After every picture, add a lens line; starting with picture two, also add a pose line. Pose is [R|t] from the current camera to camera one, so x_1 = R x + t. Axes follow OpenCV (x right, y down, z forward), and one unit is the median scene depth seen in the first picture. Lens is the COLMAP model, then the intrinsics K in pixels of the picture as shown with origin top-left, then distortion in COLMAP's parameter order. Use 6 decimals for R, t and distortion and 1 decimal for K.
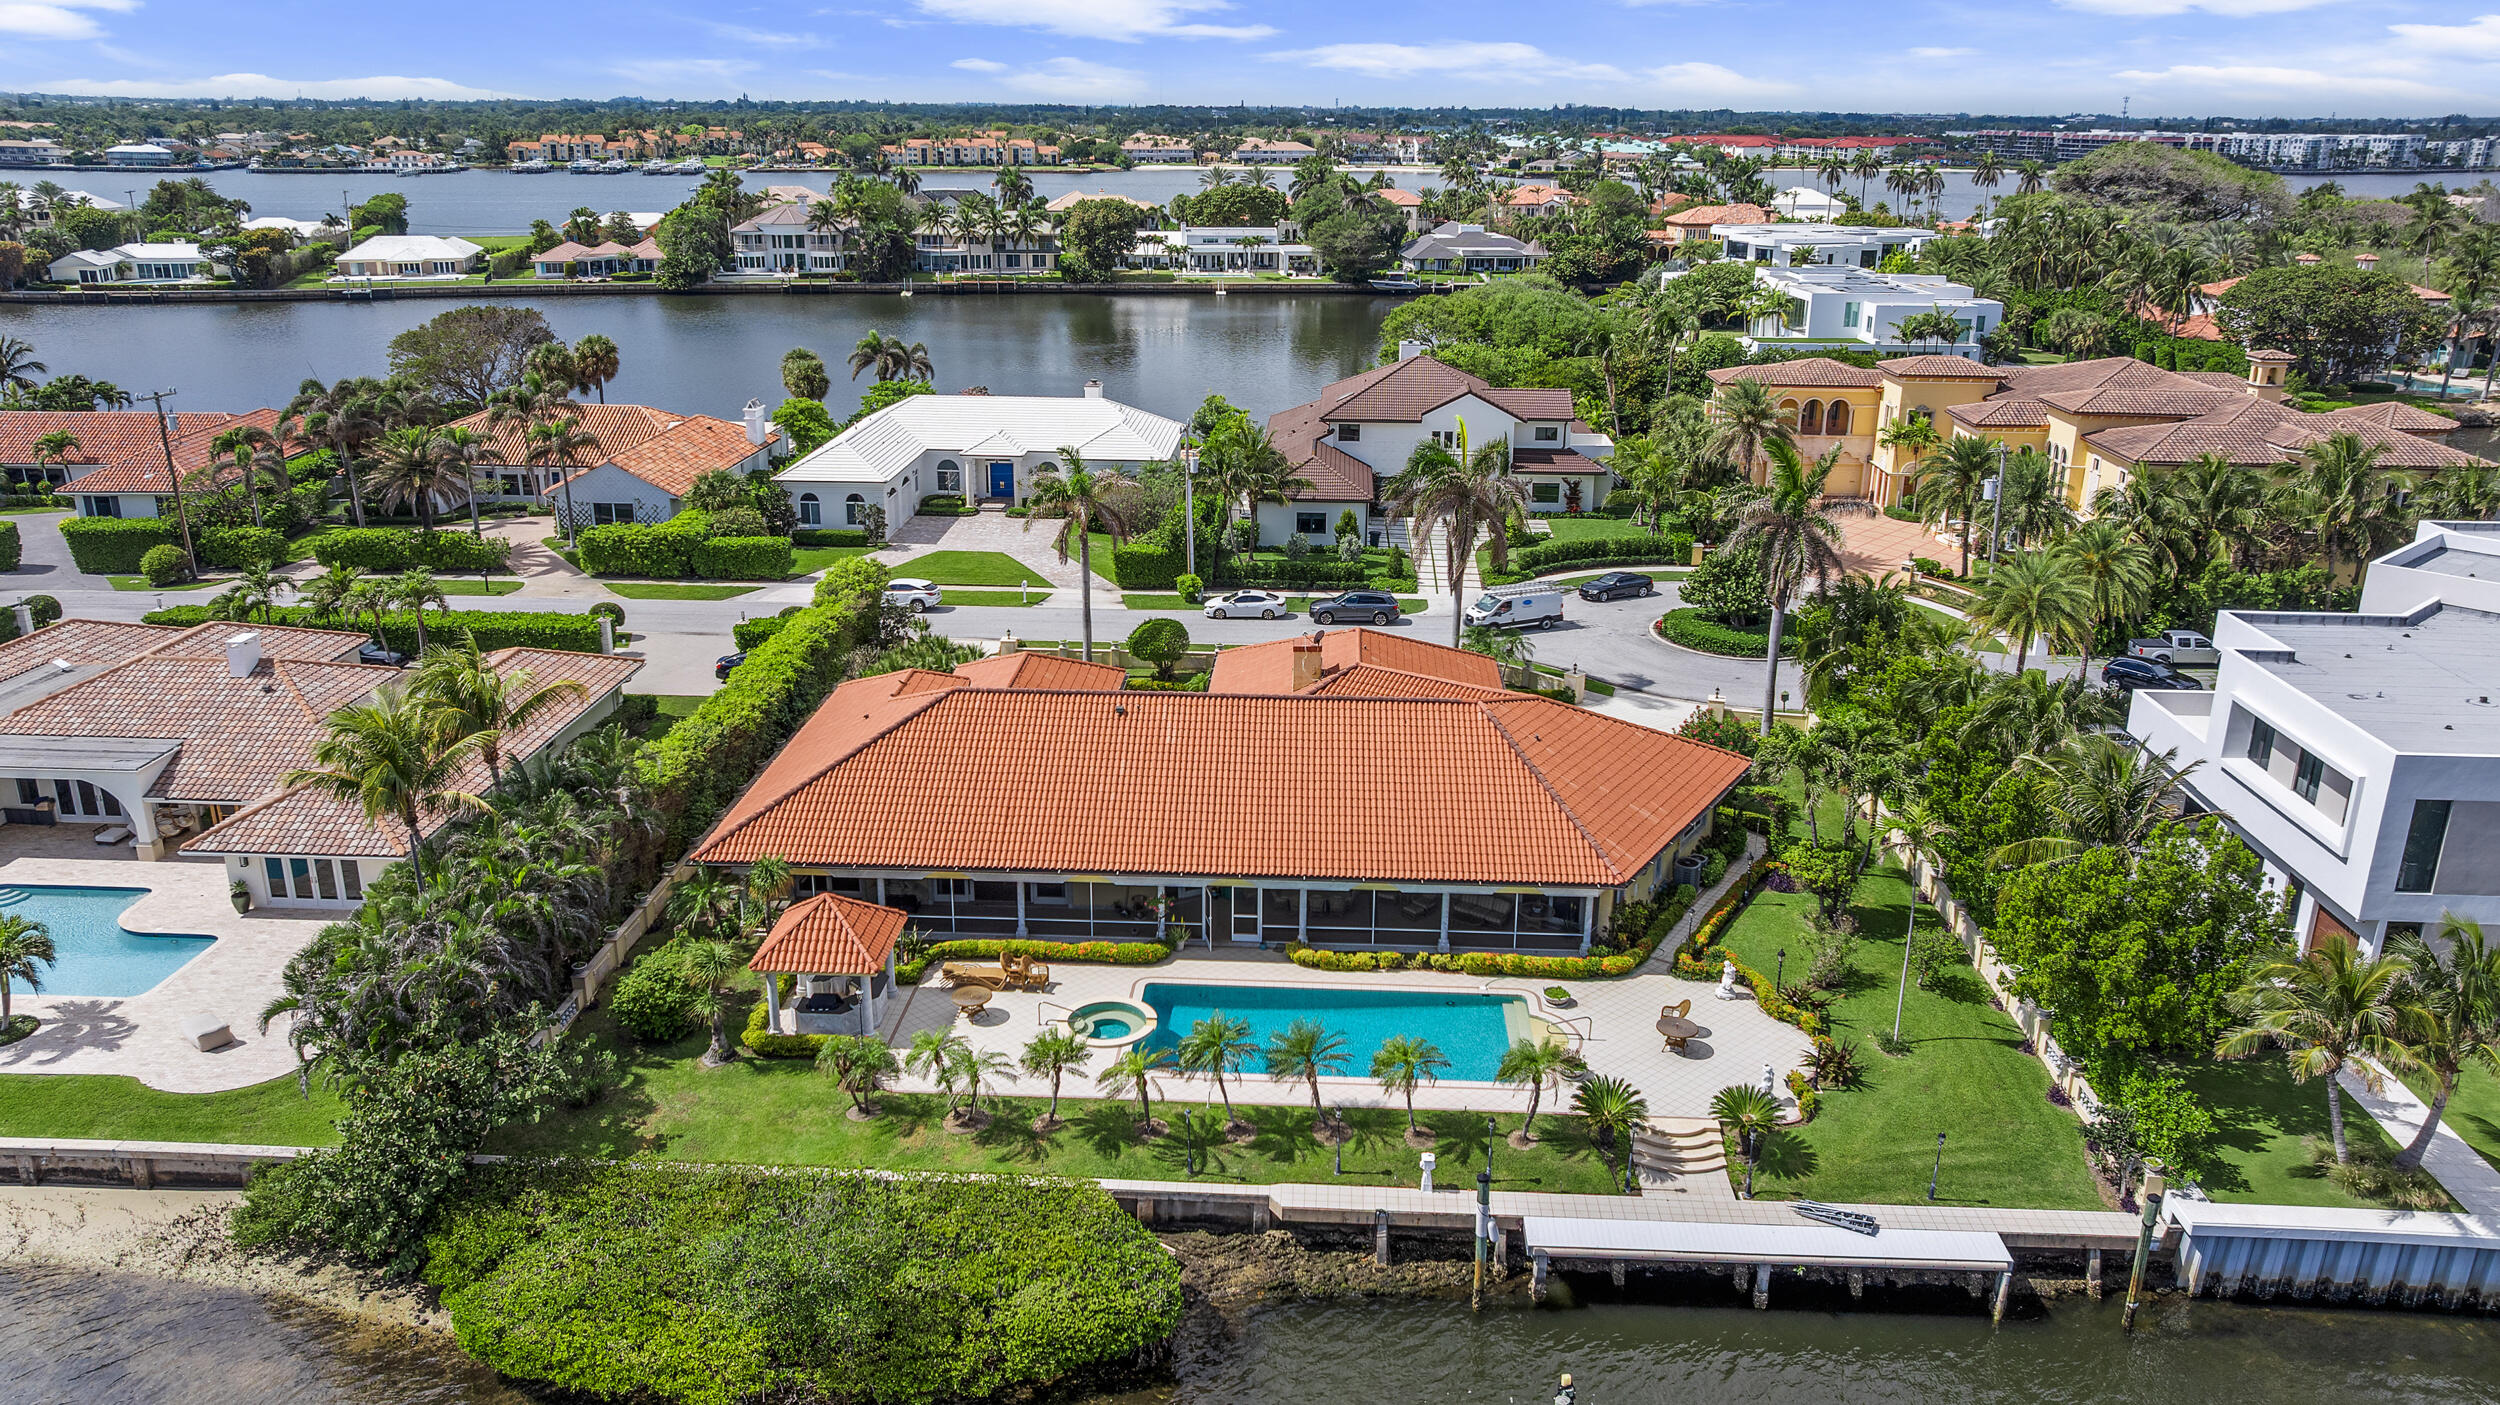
lens RADIAL K [[1769.7, 0, 1249.9], [0, 1769.7, 687.5], [0, 0, 1]] dist [-0.032357, 0.035630]
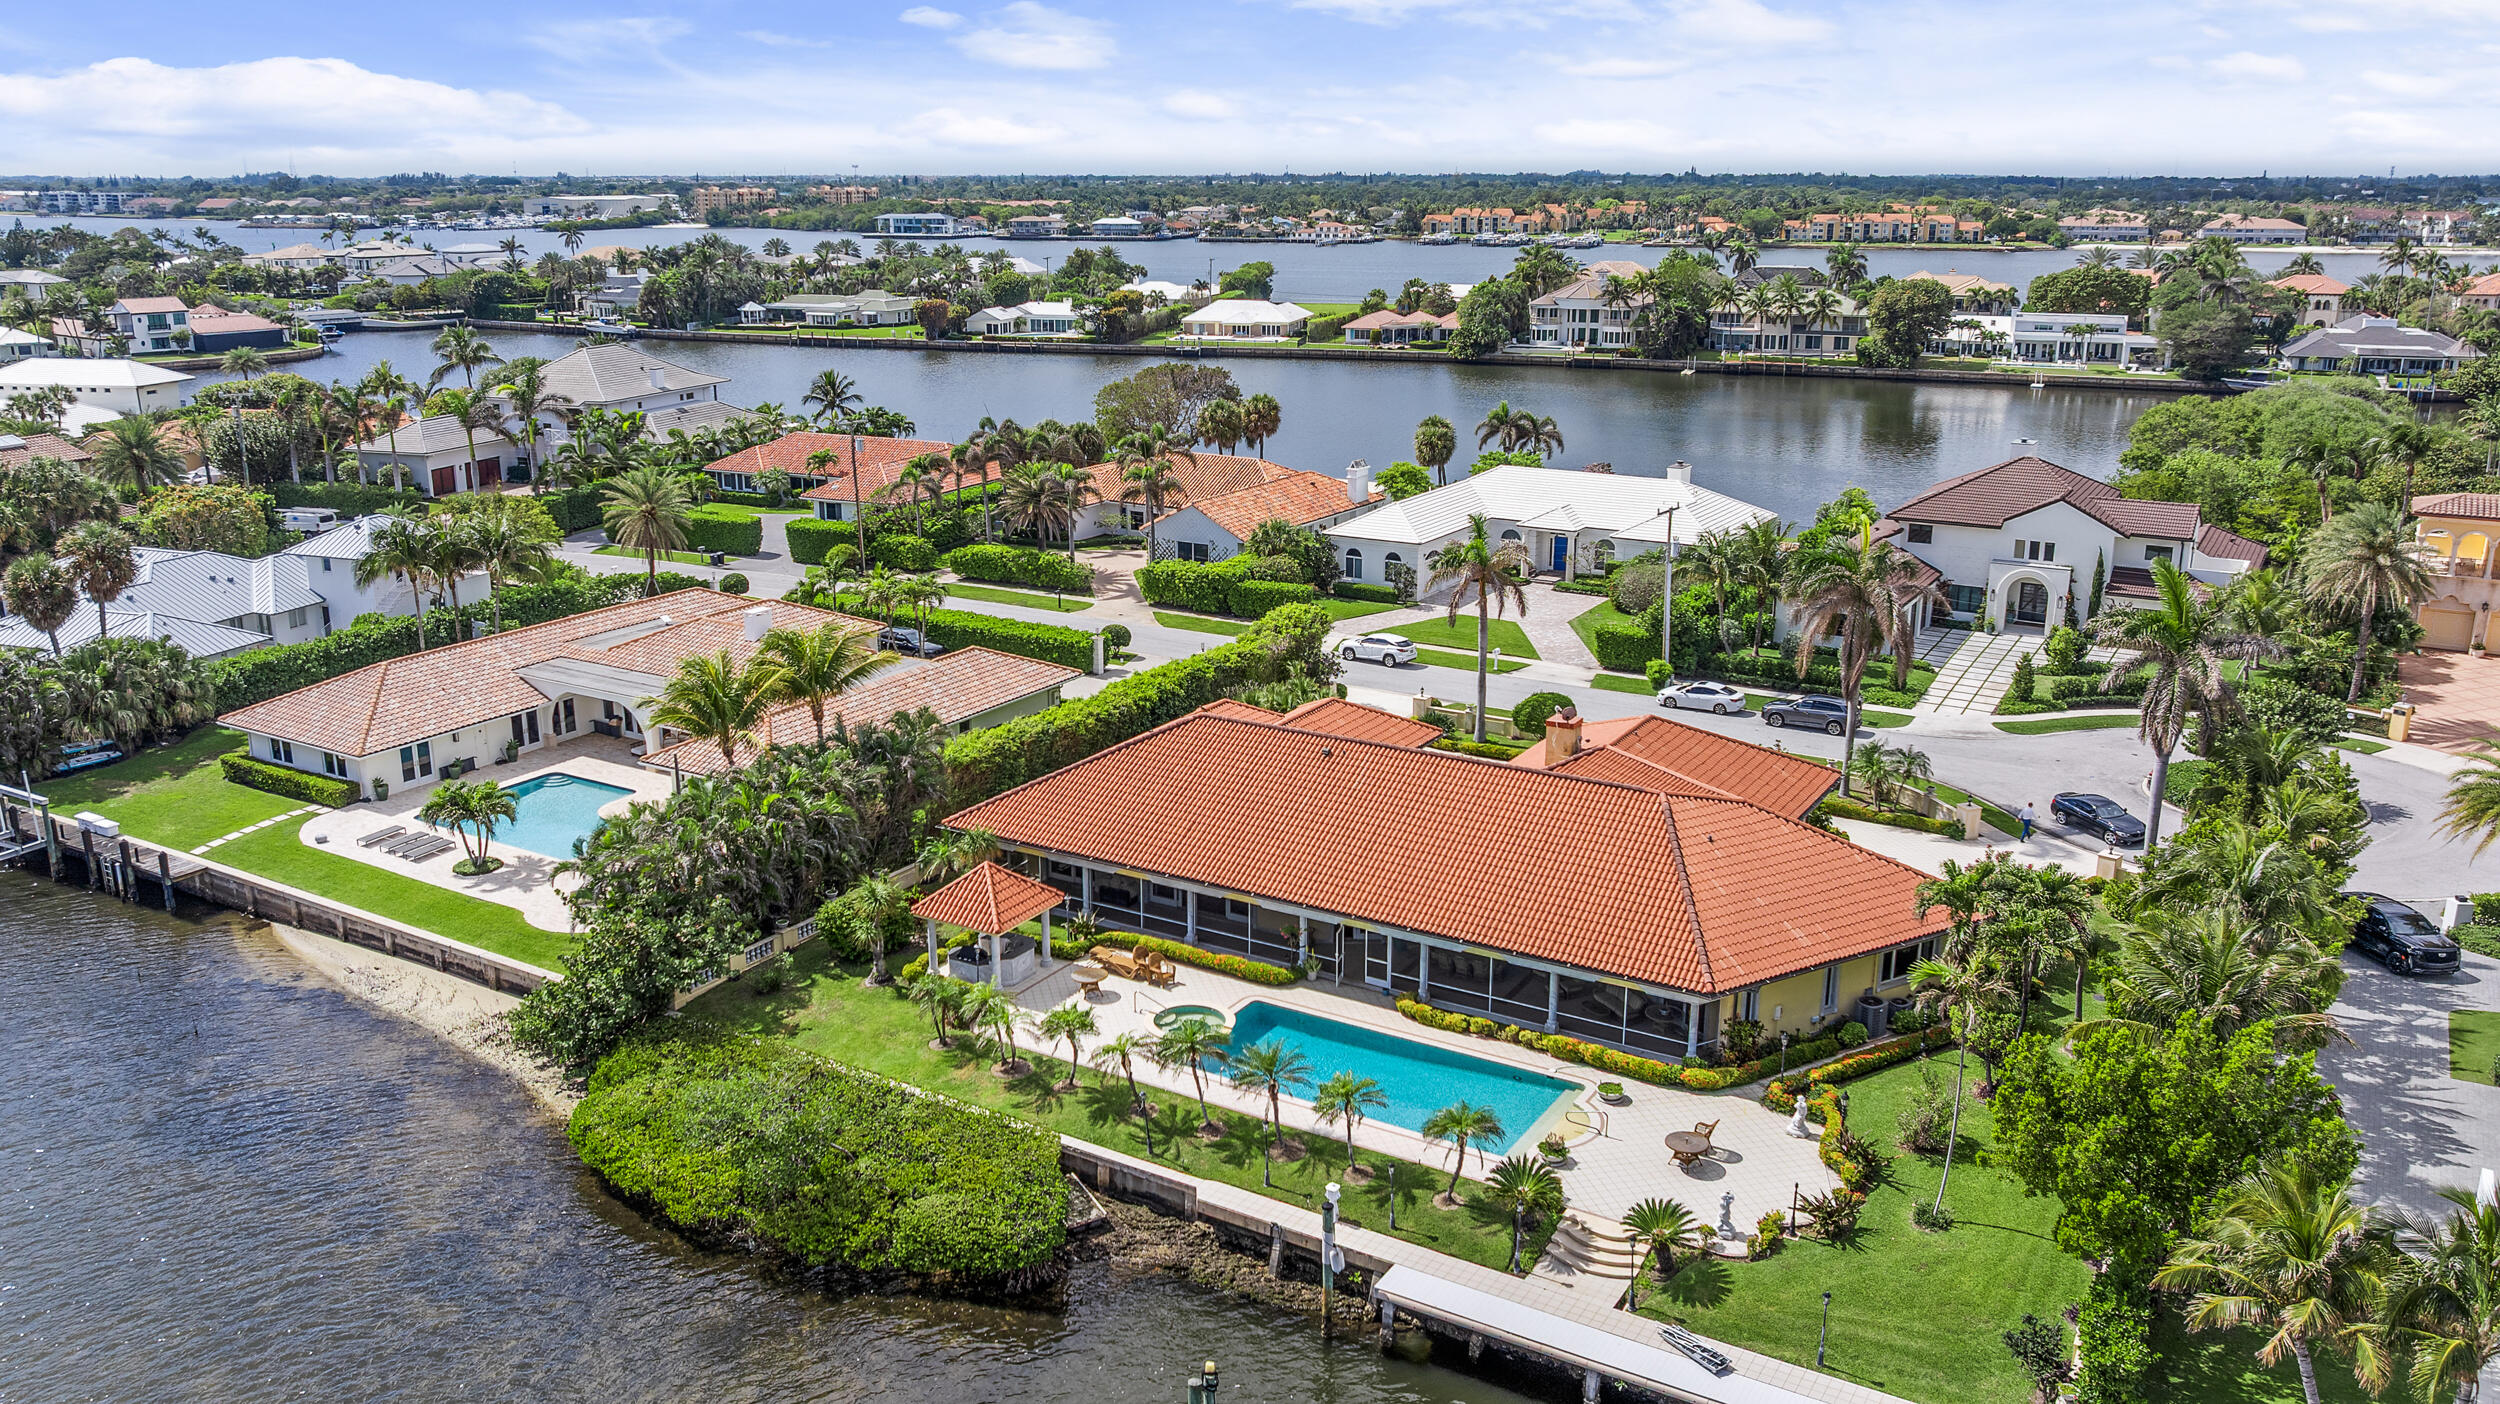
lens RADIAL K [[1861.9, 0, 1253.4], [0, 1861.9, 691.4], [0, 0, 1]] dist [-0.011767, -0.010100]
pose [[0.880093, 0.116948, -0.460173, 0.362729], [-0.139675, 0.990076, -0.015516, 0.000059], [0.453792, 0.077930, 0.887694, -0.012174]]
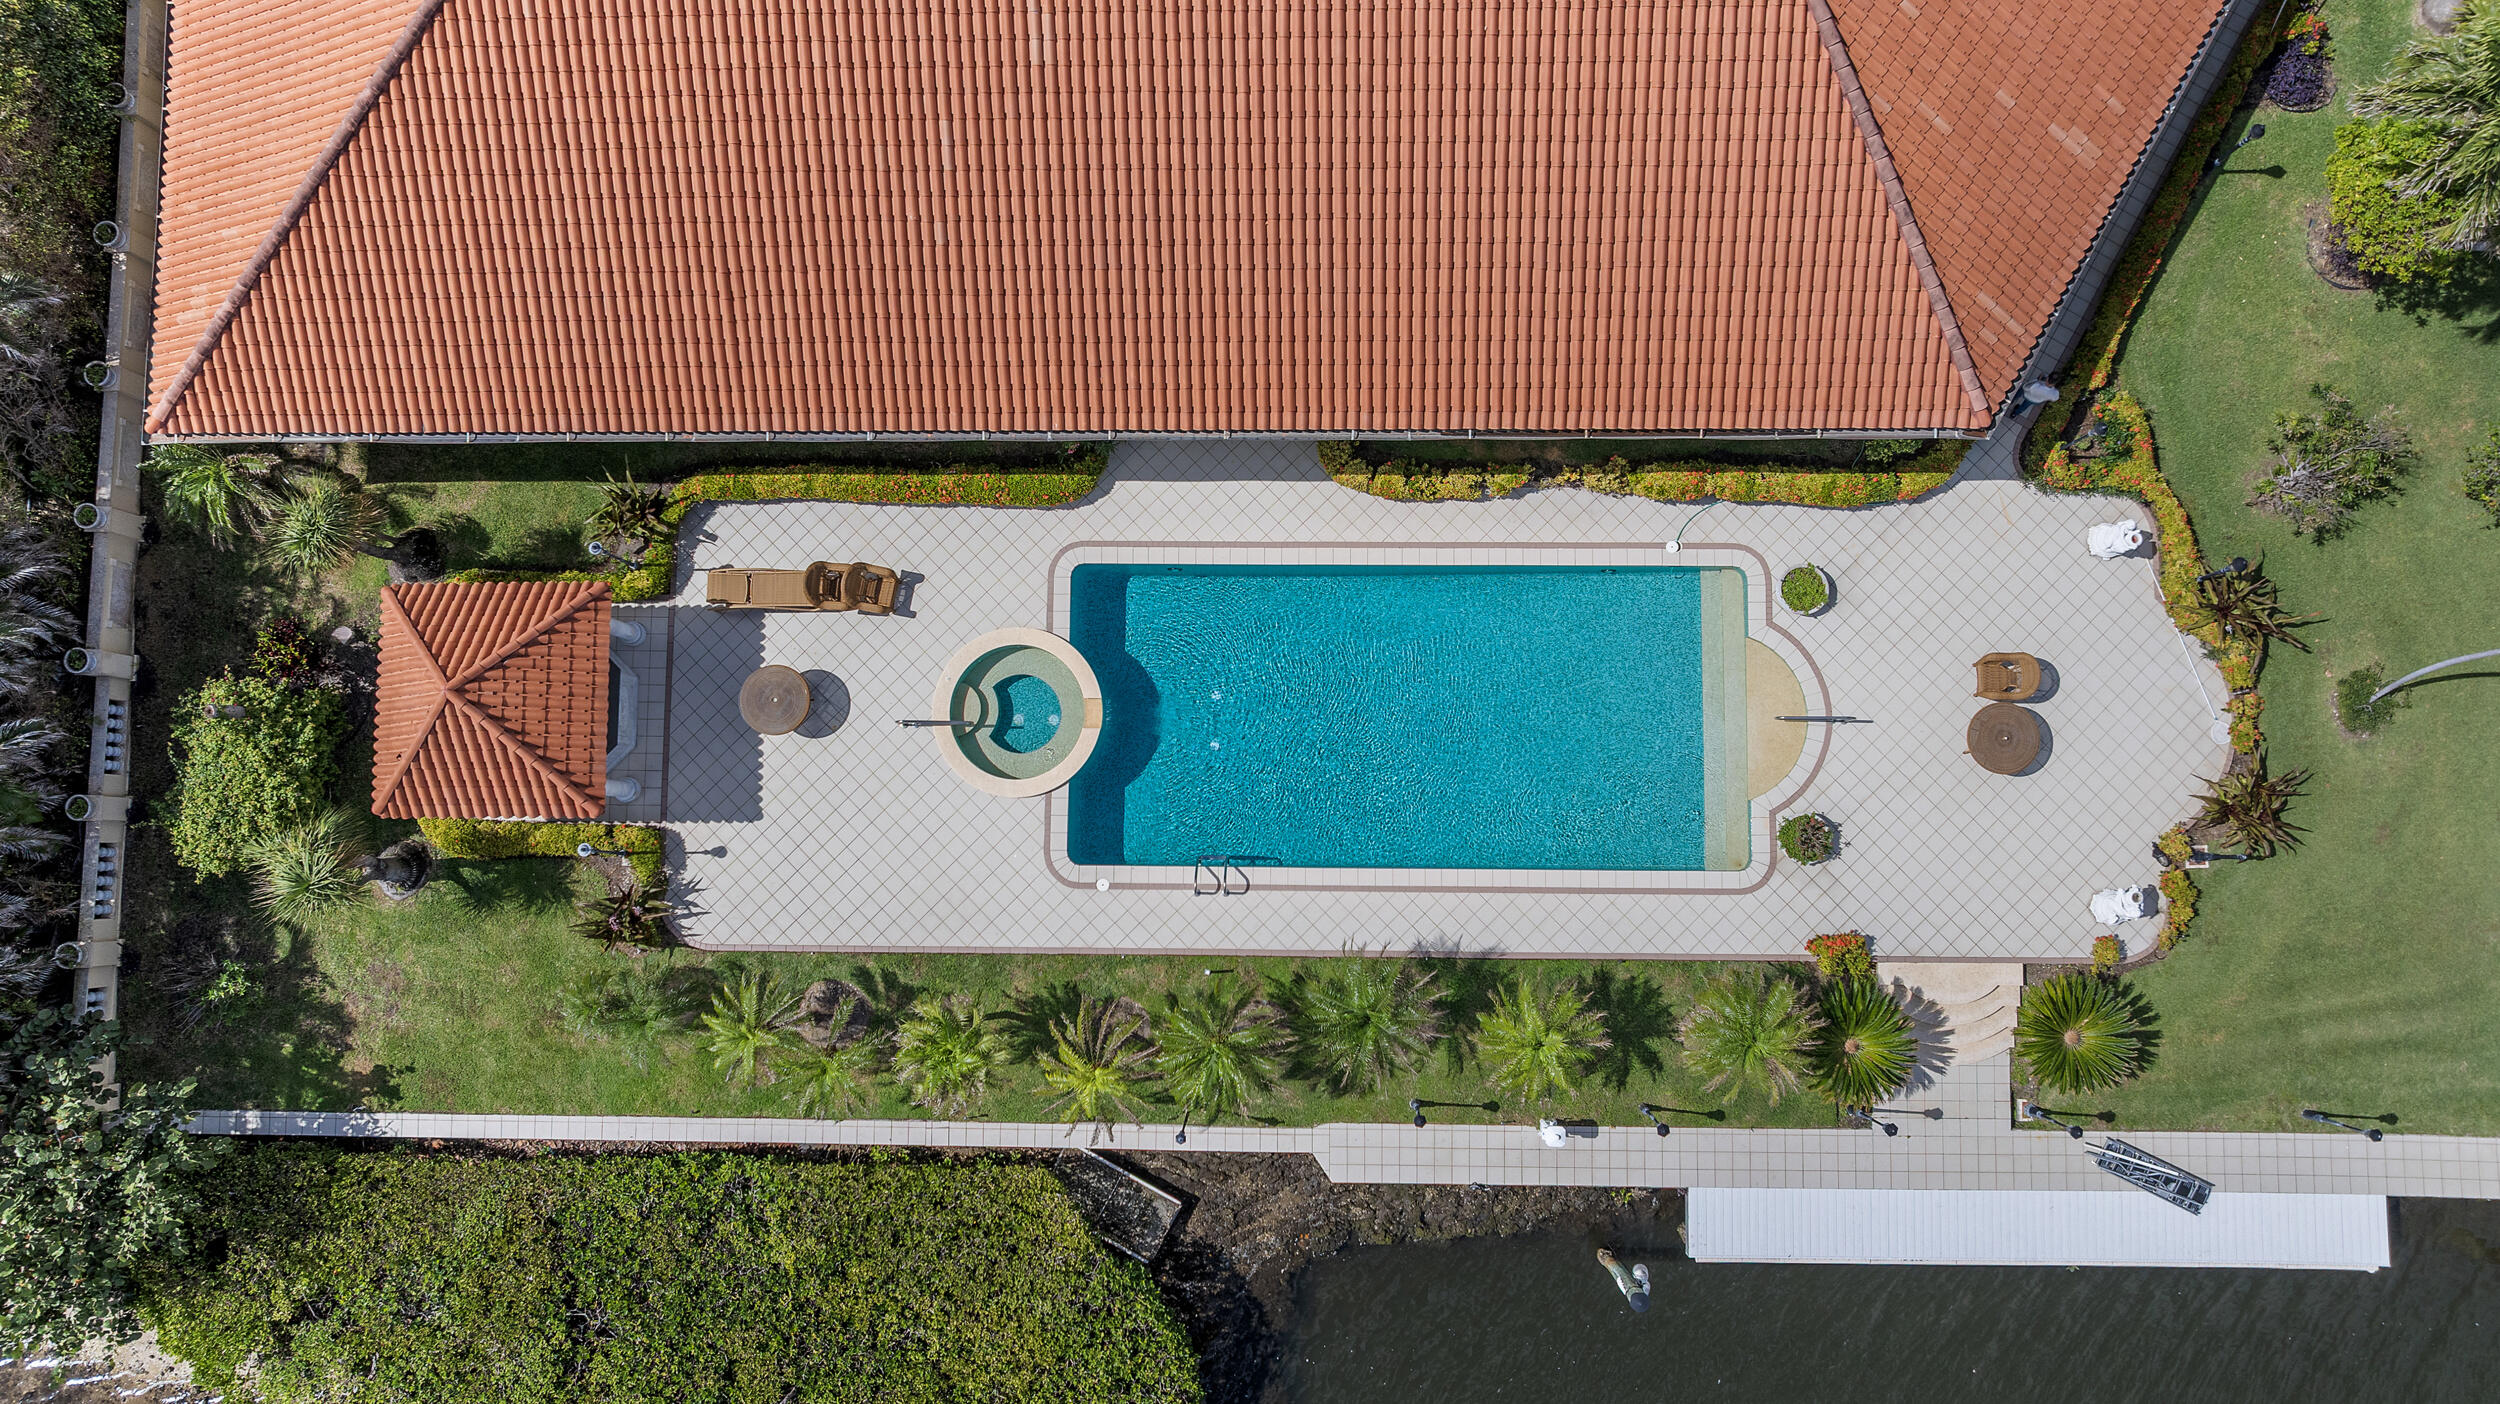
lens RADIAL K [[1772.8, 0, 1254.1], [0, 1772.8, 721.0], [0, 0, 1]] dist [-0.029345, 0.016232]
pose [[0.998332, -0.046156, -0.034672, 0.013598], [0.050385, 0.403526, 0.913580, -0.269103], [-0.028176, -0.913803, 0.405179, 0.601383]]
